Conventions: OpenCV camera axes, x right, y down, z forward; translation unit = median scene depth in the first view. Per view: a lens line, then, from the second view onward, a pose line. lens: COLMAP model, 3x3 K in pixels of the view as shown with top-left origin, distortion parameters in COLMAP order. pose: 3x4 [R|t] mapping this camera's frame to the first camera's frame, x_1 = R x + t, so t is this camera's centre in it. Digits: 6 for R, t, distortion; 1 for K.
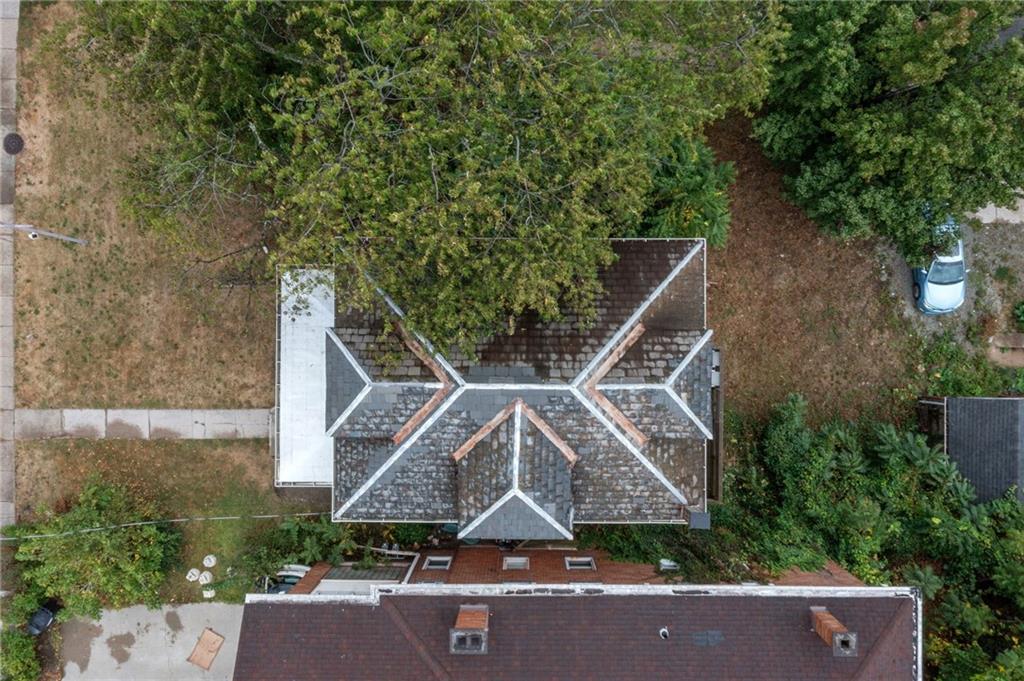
lens RADIAL K [[807.9, 0, 512.0], [0, 807.9, 340.5], [0, 0, 1]] dist [0.000485, 0.000132]
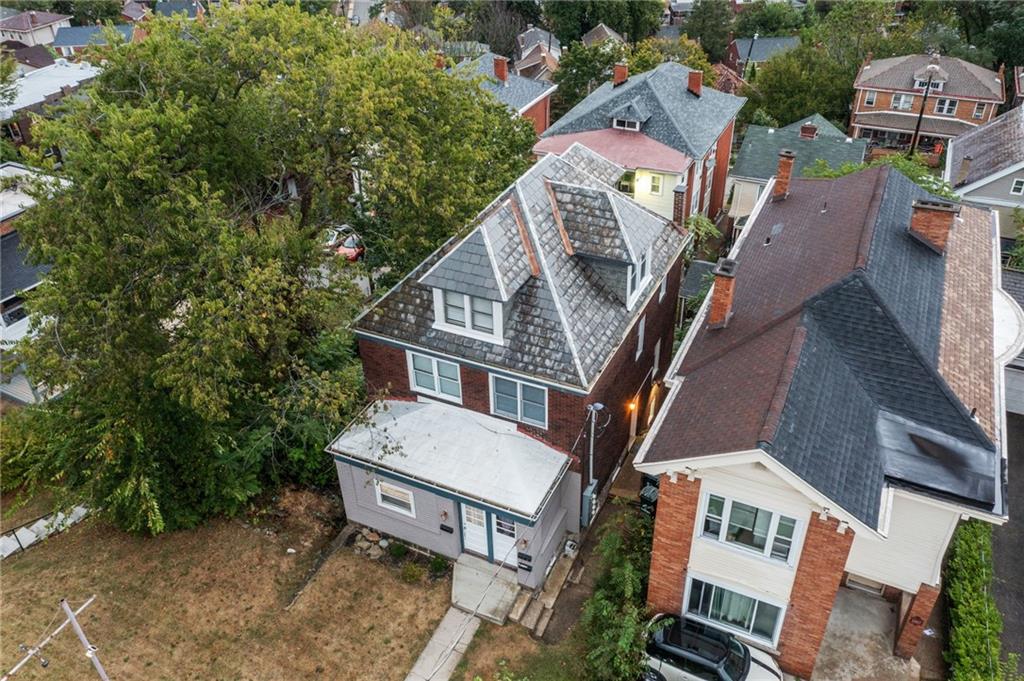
lens RADIAL K [[807.9, 0, 512.0], [0, 807.9, 340.5], [0, 0, 1]] dist [0.000485, 0.000132]
pose [[0.429278, -0.515096, 0.741887, -0.743654], [0.903125, 0.236441, -0.358414, 0.370597], [0.009205, 0.823876, 0.566695, 0.315203]]
